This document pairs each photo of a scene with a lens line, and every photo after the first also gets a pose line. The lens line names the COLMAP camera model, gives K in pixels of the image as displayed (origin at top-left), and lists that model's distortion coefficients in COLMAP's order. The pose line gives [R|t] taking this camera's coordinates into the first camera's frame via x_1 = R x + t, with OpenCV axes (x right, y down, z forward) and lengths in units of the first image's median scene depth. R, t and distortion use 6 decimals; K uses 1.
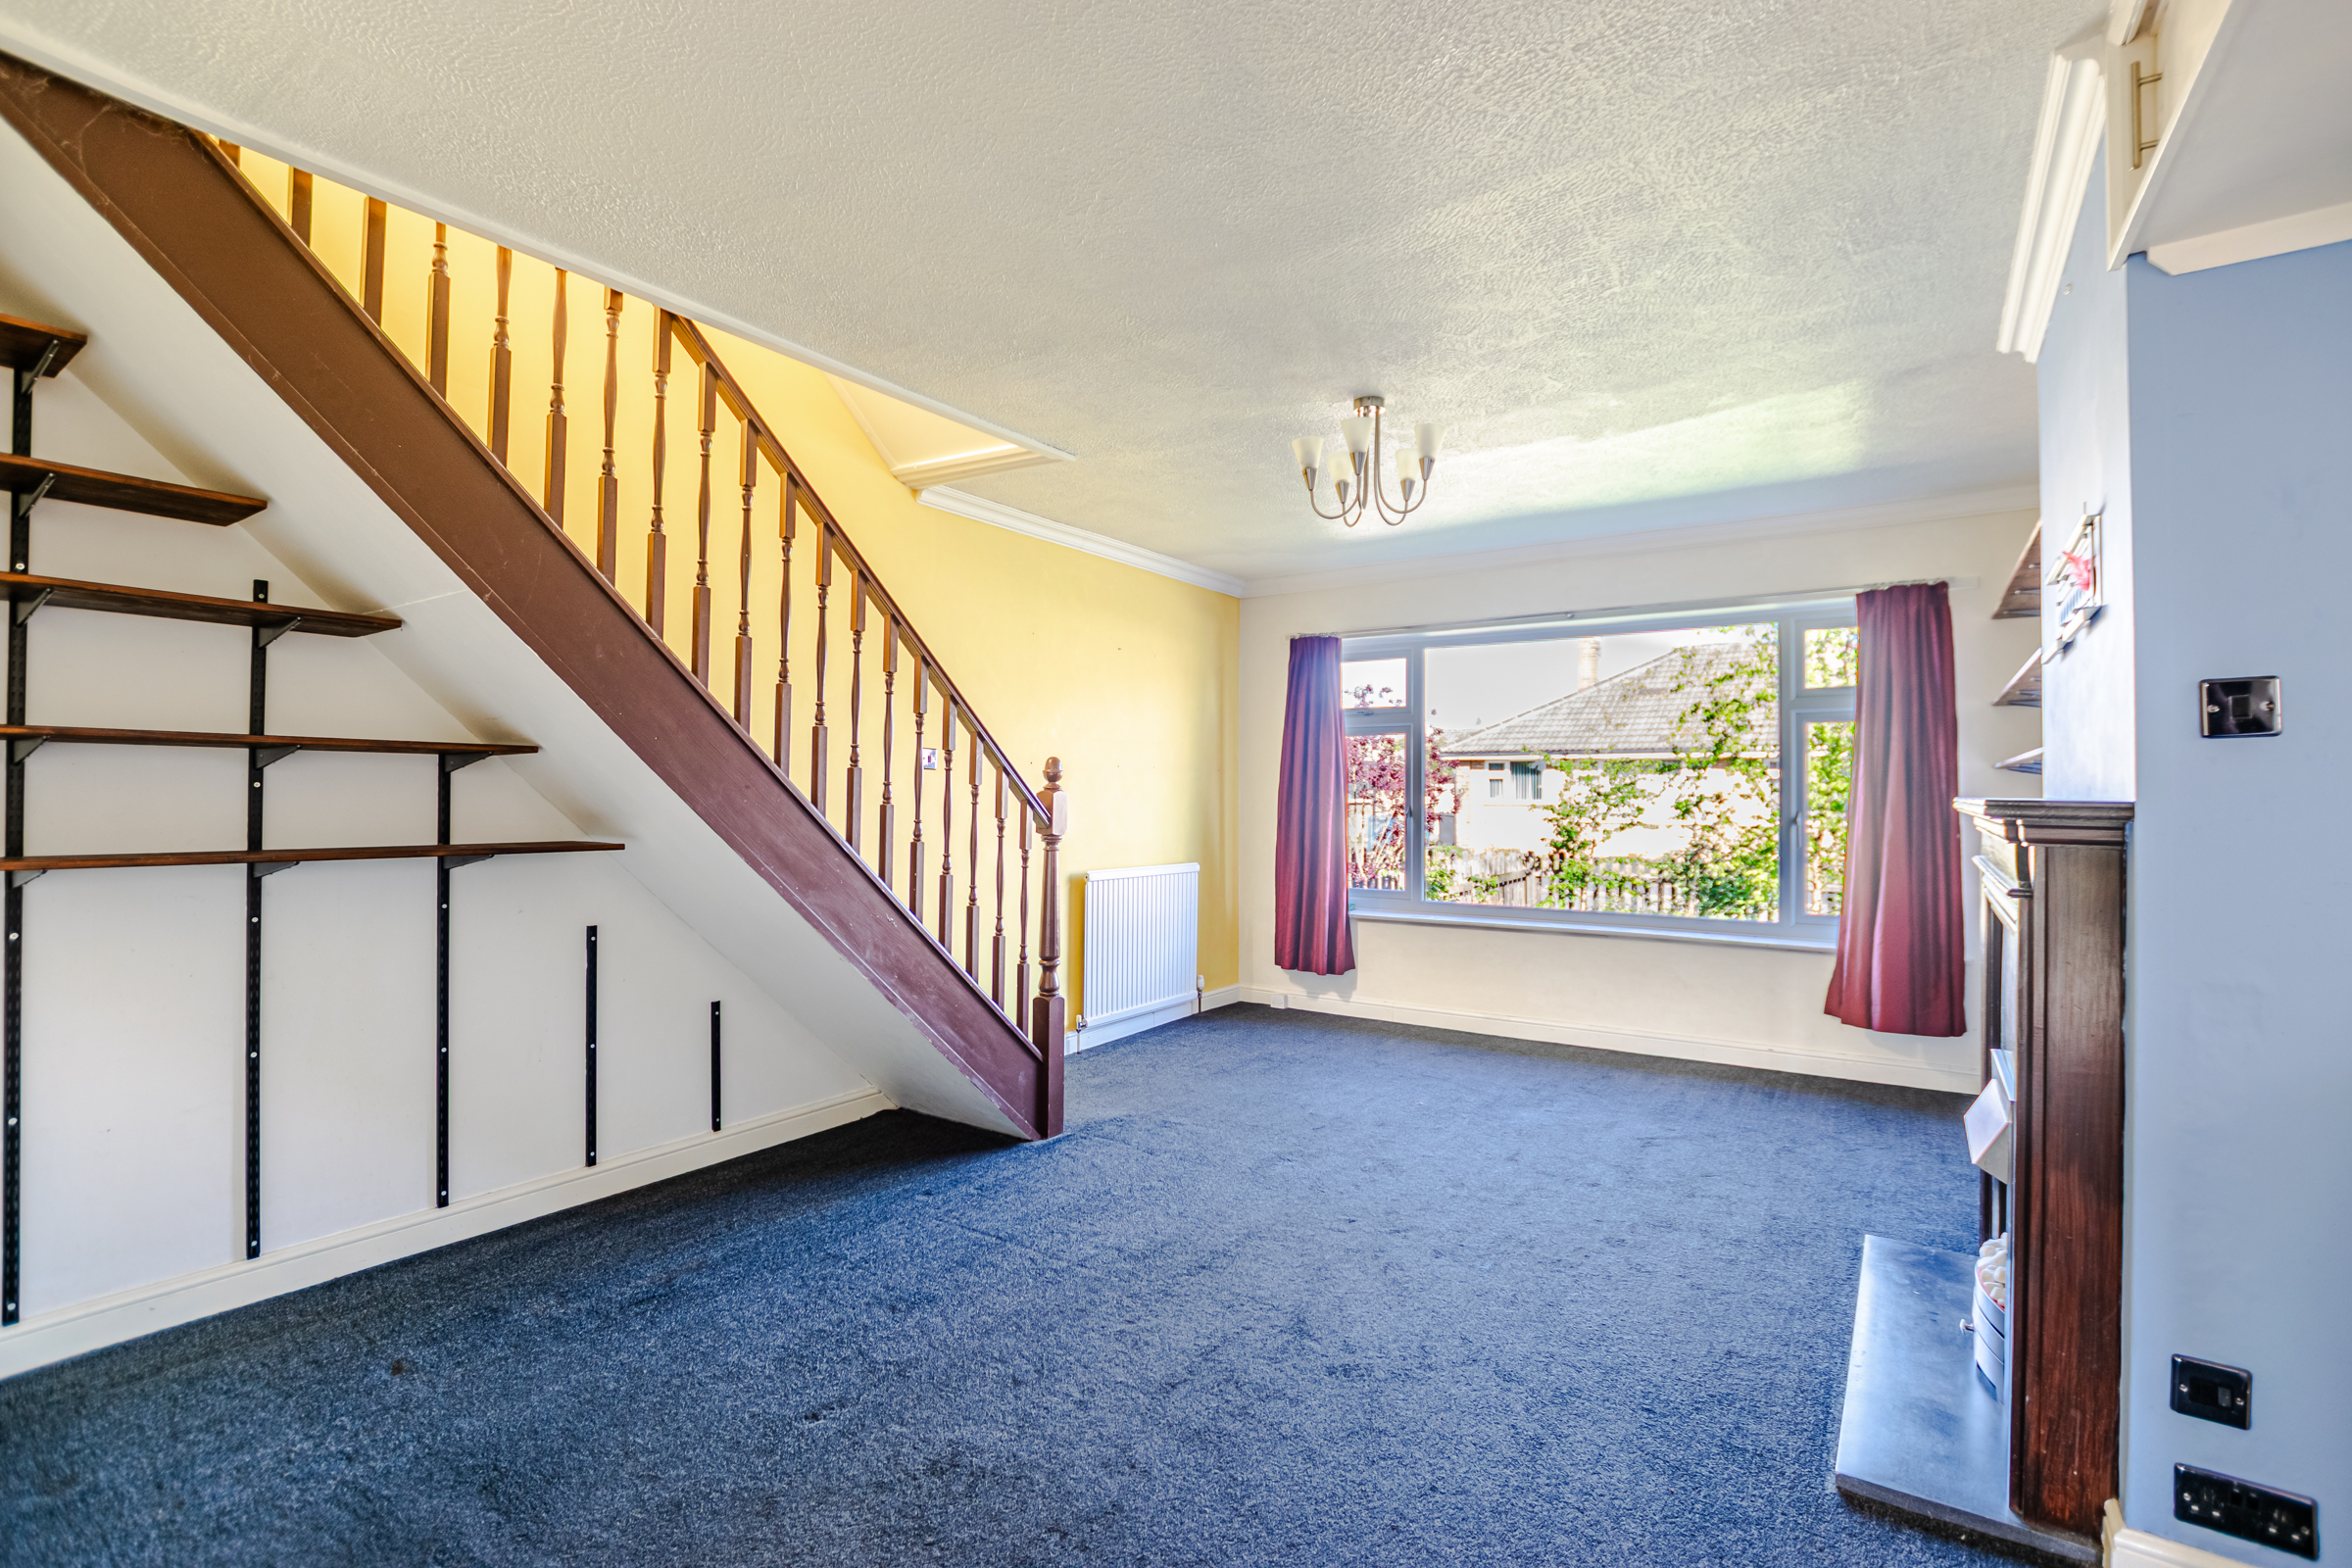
lens RADIAL K [[1053.9, 0, 1176.5], [0, 1053.9, 791.2], [0, 0, 1]] dist [-0.003023, -0.000203]
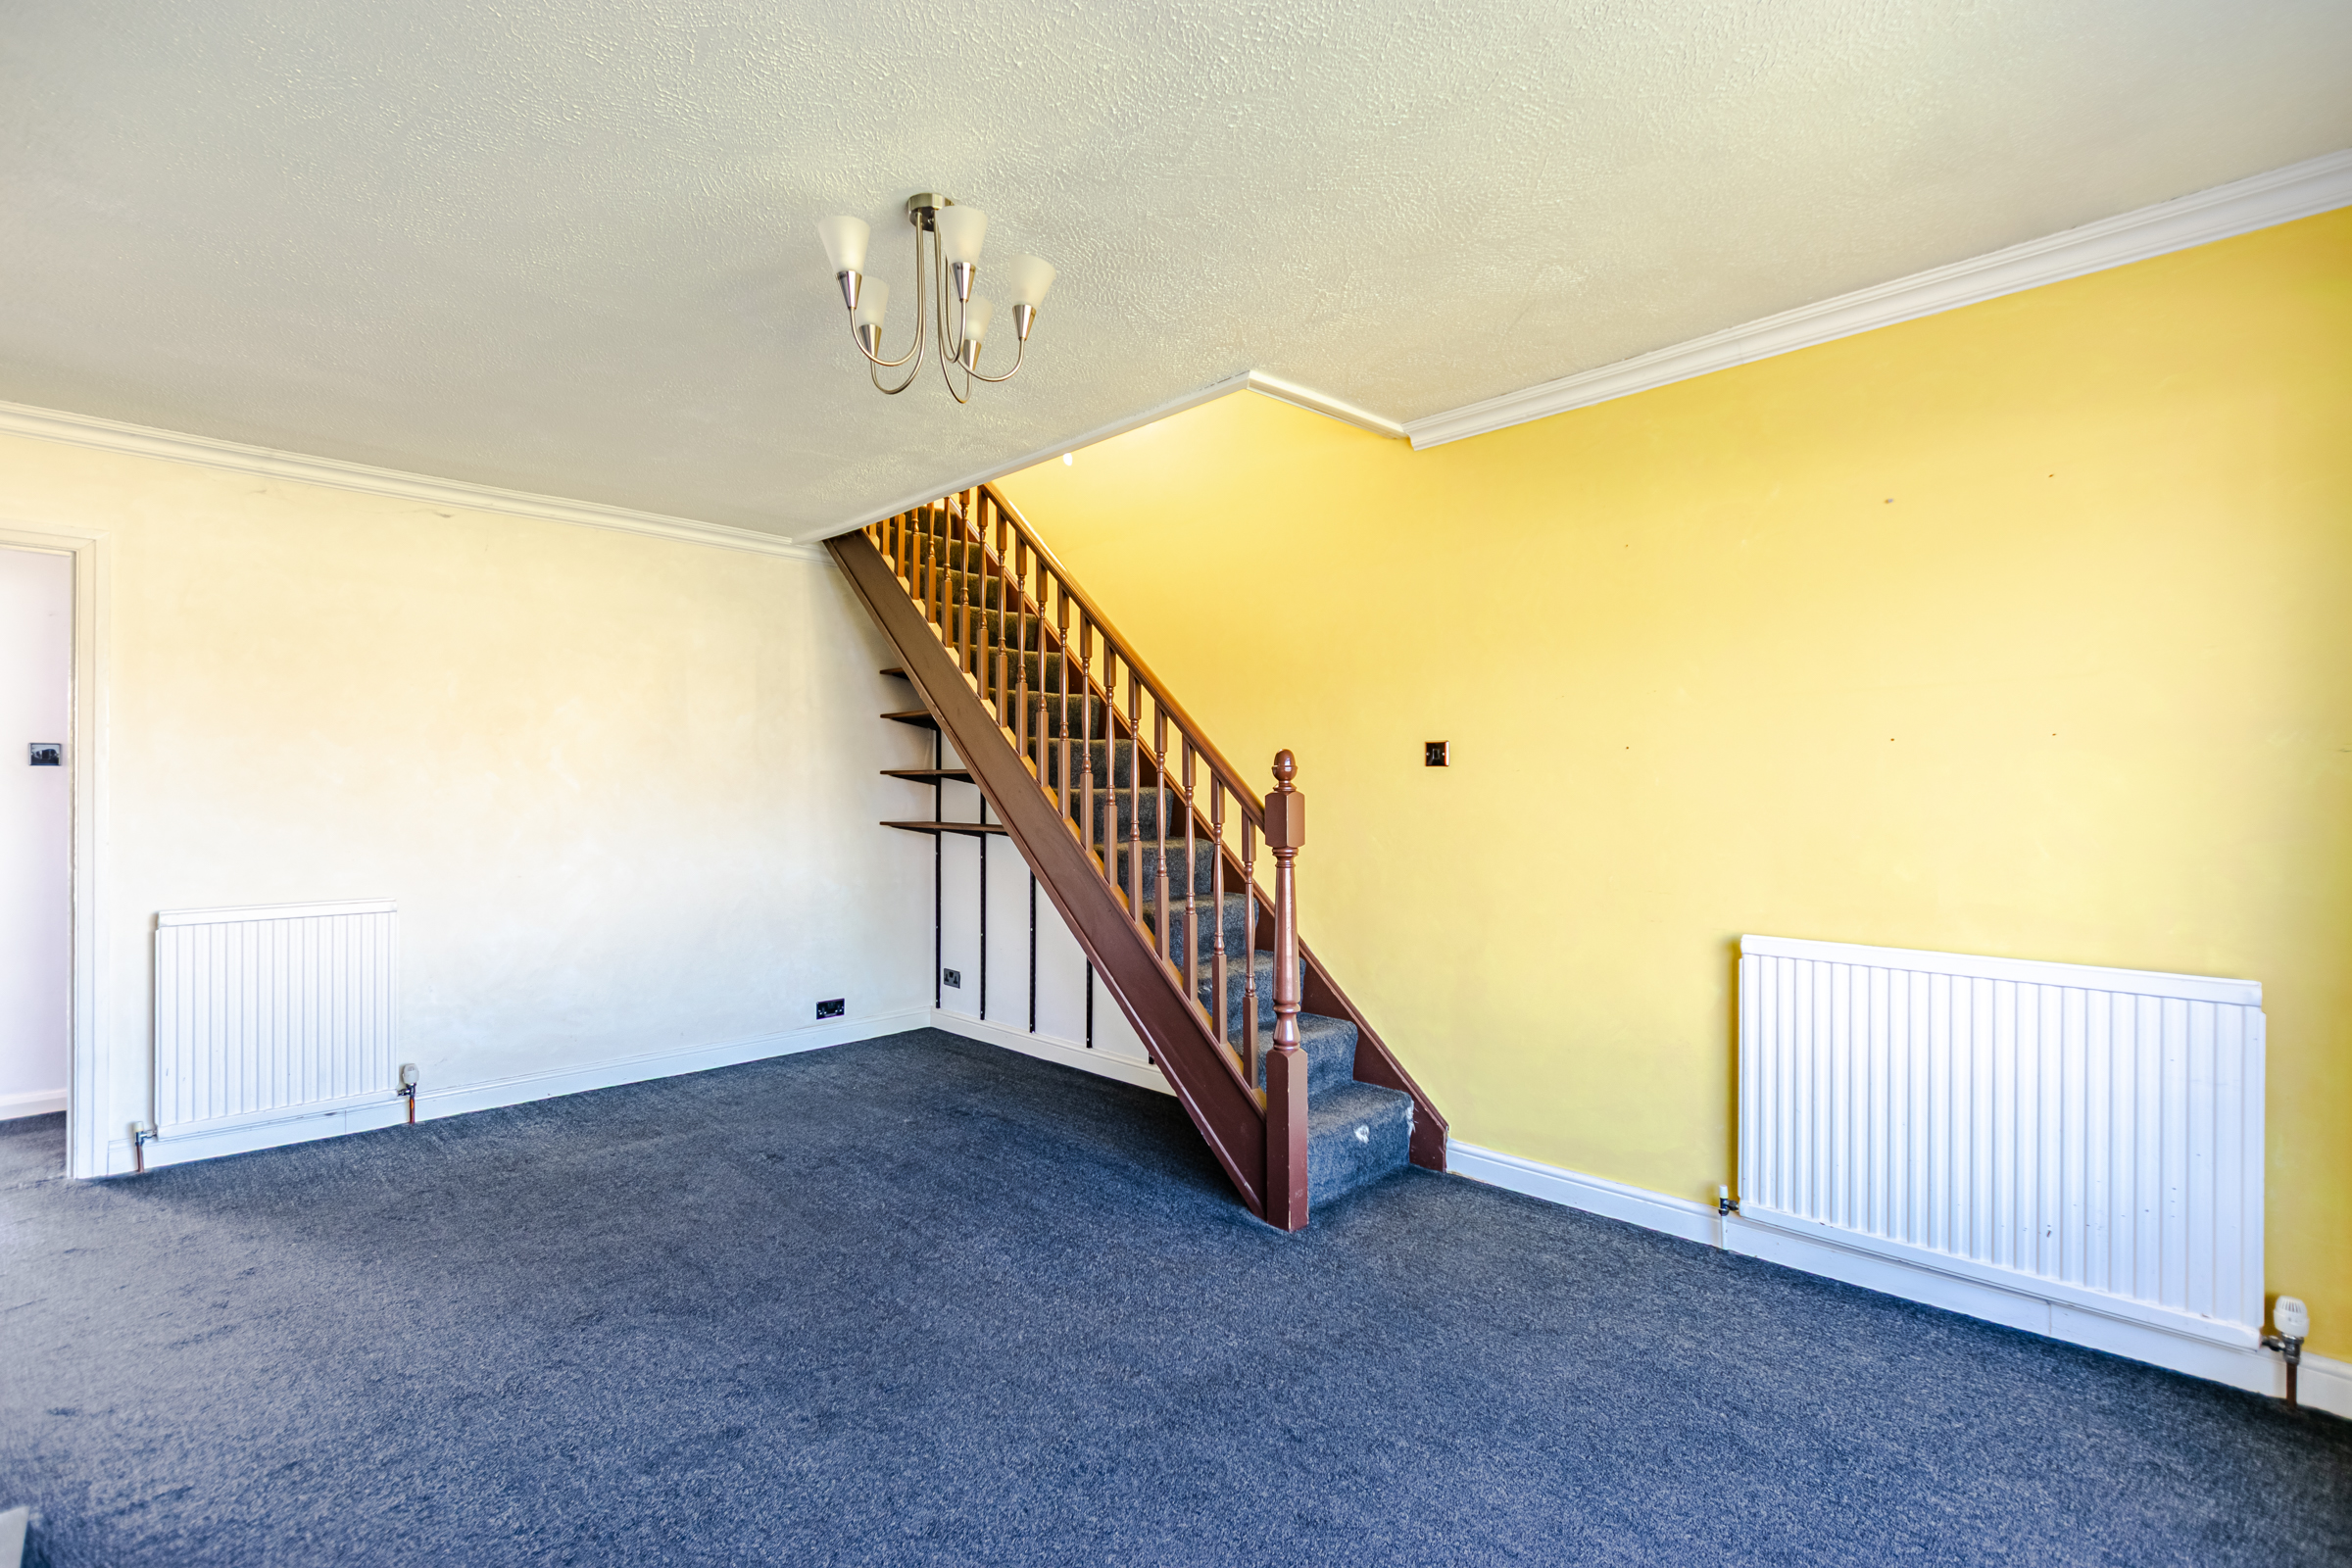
lens RADIAL K [[1049.3, 0, 1177.8], [0, 1049.3, 791.0], [0, 0, 1]] dist [0.001466, -0.000228]
pose [[-0.177690, -0.005951, -0.984069, 0.724438], [0.009627, 0.999923, -0.007786, 0.004243], [0.984039, -0.010857, -0.177619, 1.142154]]
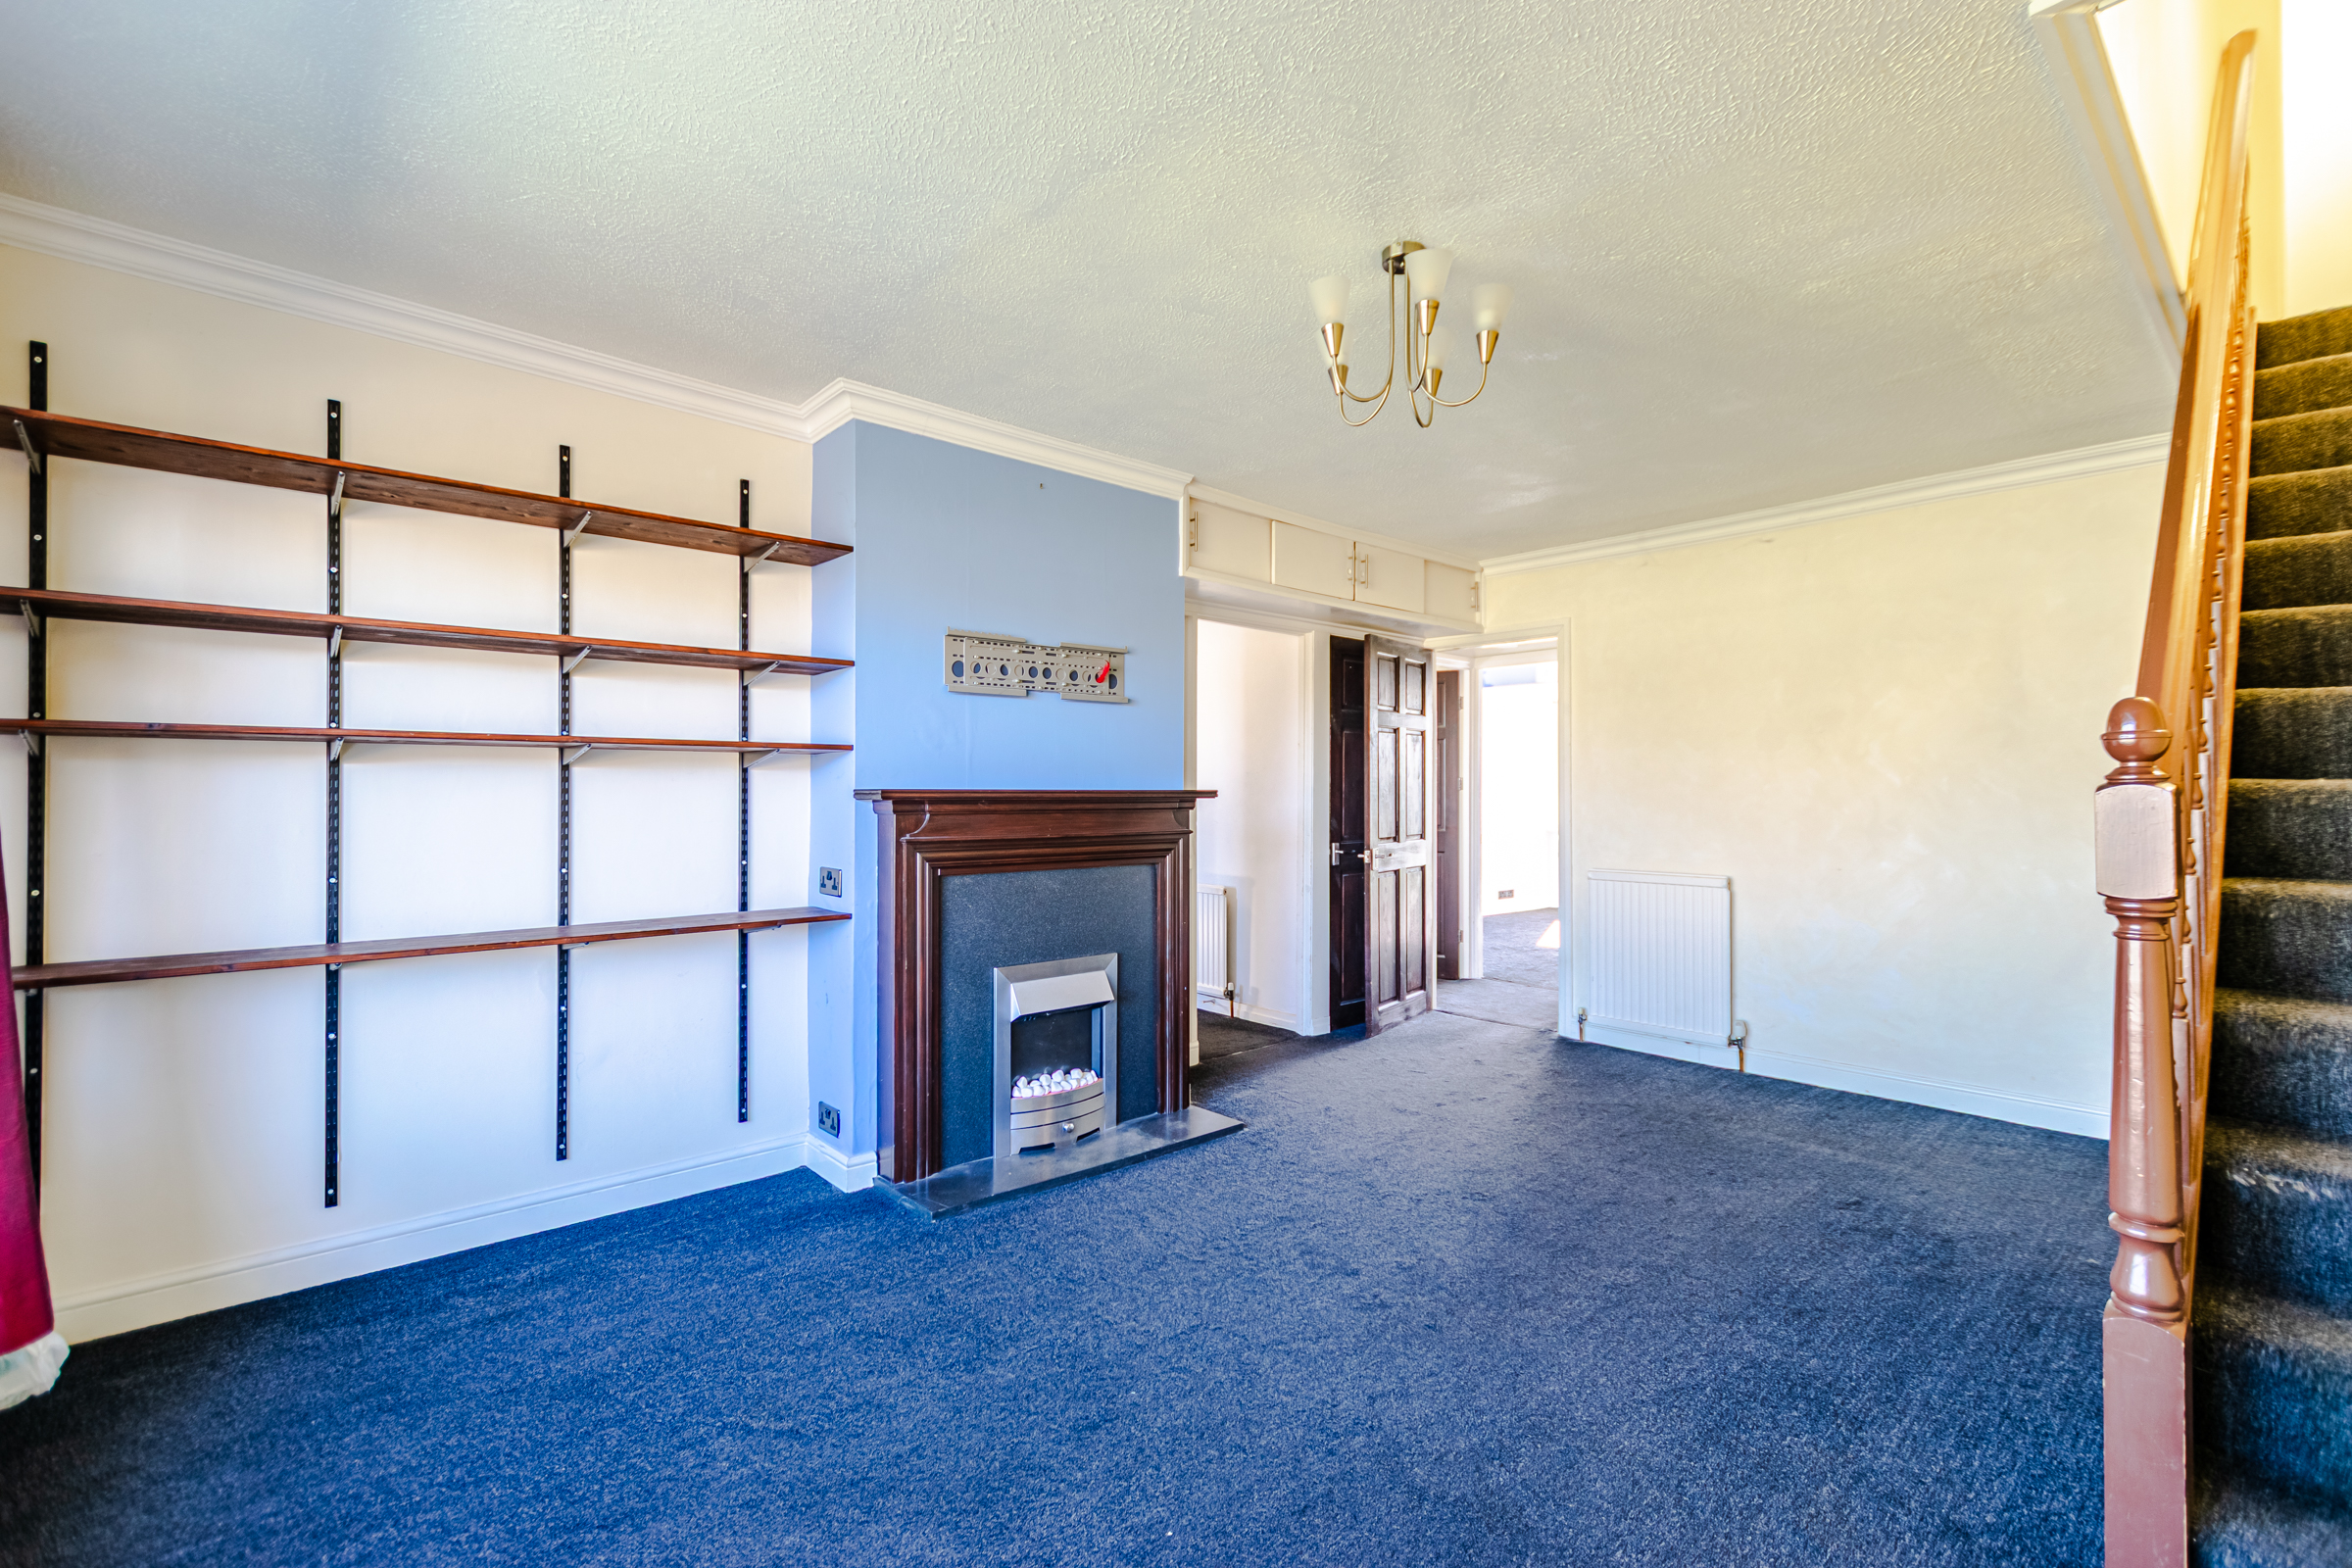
lens RADIAL K [[1049.3, 0, 1177.1], [0, 1049.3, 781.9], [0, 0, 1]] dist [0.001466, -0.000228]
pose [[-0.973909, -0.001873, 0.226931, 0.152144], [-0.005479, 0.999869, -0.015259, 0.006241], [-0.226873, -0.016105, -0.973791, 1.569722]]
